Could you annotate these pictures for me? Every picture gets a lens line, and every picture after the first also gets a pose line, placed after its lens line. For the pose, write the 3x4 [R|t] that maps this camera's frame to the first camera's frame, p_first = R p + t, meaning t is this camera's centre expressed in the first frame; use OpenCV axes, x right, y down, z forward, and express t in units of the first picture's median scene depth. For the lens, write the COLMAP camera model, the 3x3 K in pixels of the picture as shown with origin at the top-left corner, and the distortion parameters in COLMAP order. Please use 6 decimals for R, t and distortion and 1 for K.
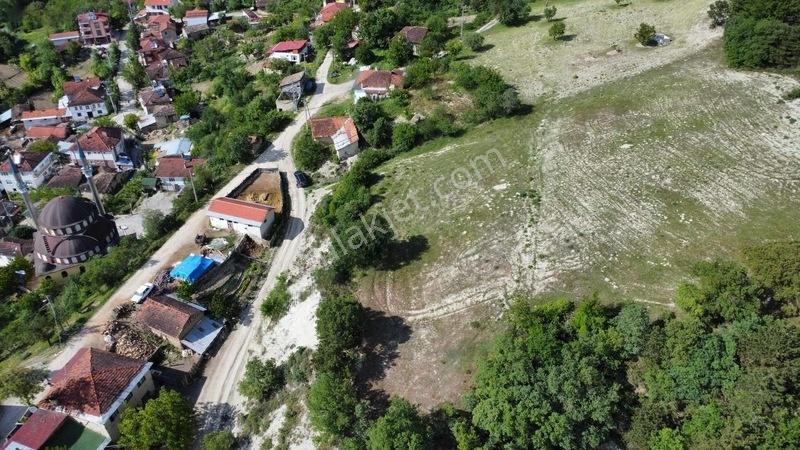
lens RADIAL K [[574.4, 0, 398.3], [0, 574.4, 223.4], [0, 0, 1]] dist [-0.025351, -0.011355]
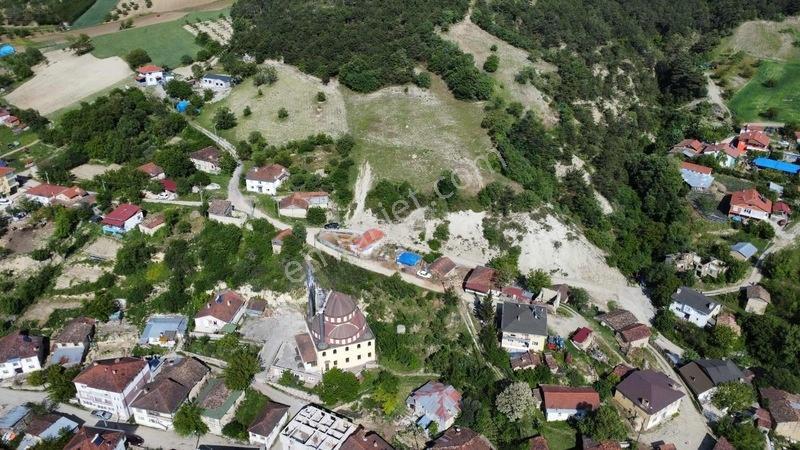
lens RADIAL K [[574.4, 0, 398.3], [0, 574.4, 223.4], [0, 0, 1]] dist [-0.025351, -0.011355]
pose [[0.146942, -0.455177, 0.878192, -1.998988], [0.574657, 0.761915, 0.298756, -0.593584], [-0.805095, 0.460759, 0.373528, 0.334433]]
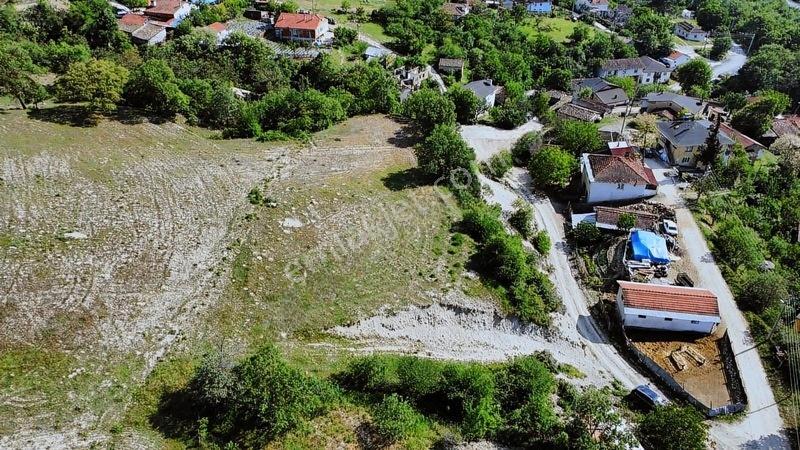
lens RADIAL K [[574.4, 0, 398.3], [0, 574.4, 223.4], [0, 0, 1]] dist [-0.025351, -0.011355]
pose [[-0.989056, 0.081580, -0.122931, 0.138807], [-0.087950, 0.342978, 0.935217, -0.775257], [0.118457, 0.935794, -0.332049, 1.293045]]
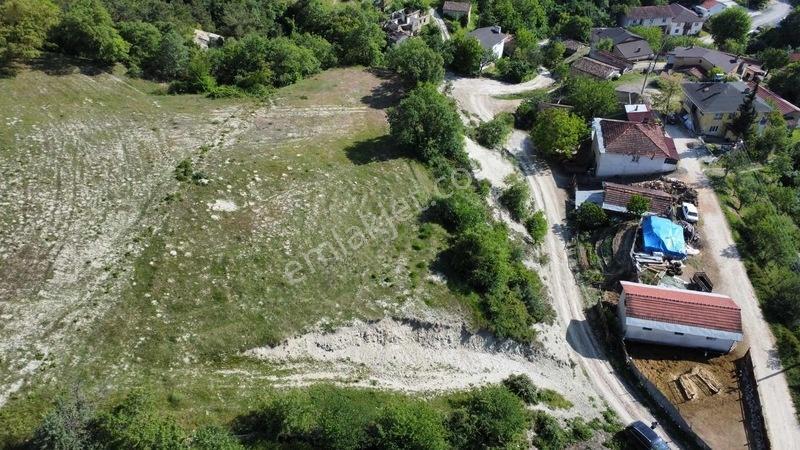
lens RADIAL K [[574.4, 0, 398.3], [0, 574.4, 223.4], [0, 0, 1]] dist [-0.025351, -0.011355]
pose [[-0.994032, 0.062659, -0.089295, 0.054448], [-0.070875, 0.251287, 0.965314, -0.665506], [0.082924, 0.965882, -0.245347, 1.212396]]
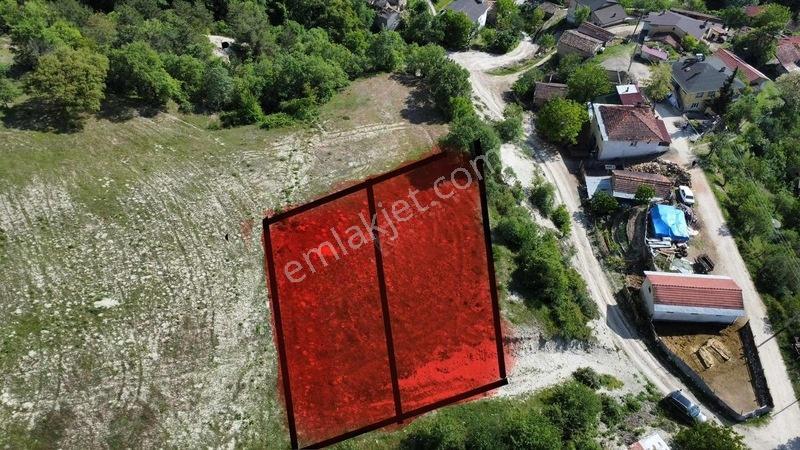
lens RADIAL K [[574.4, 0, 398.3], [0, 574.4, 223.4], [0, 0, 1]] dist [-0.025351, -0.011355]
pose [[-0.973302, 0.160817, -0.163771, 0.207340], [-0.143188, 0.132229, 0.980822, -0.778658], [0.179388, 0.978087, -0.105671, 1.086662]]
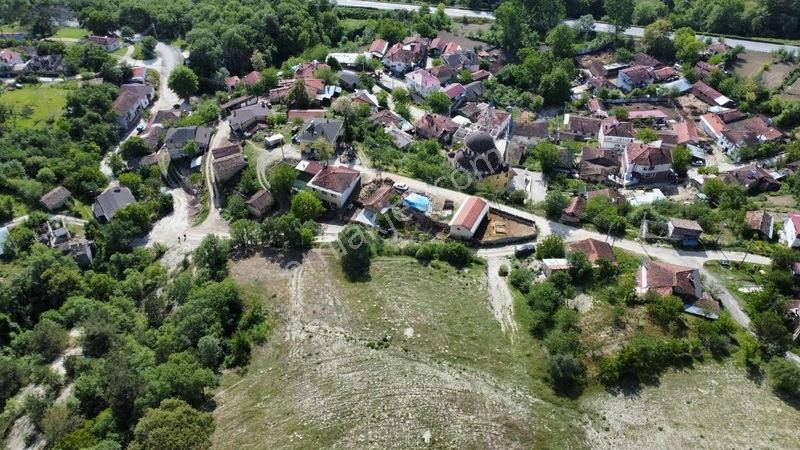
lens RADIAL K [[574.4, 0, 398.3], [0, 574.4, 223.4], [0, 0, 1]] dist [-0.025351, -0.011355]
pose [[-0.156884, 0.661370, -0.733469, 0.871489], [-0.576803, 0.541484, 0.611632, -0.857600], [0.801677, 0.519022, 0.296530, 0.566709]]
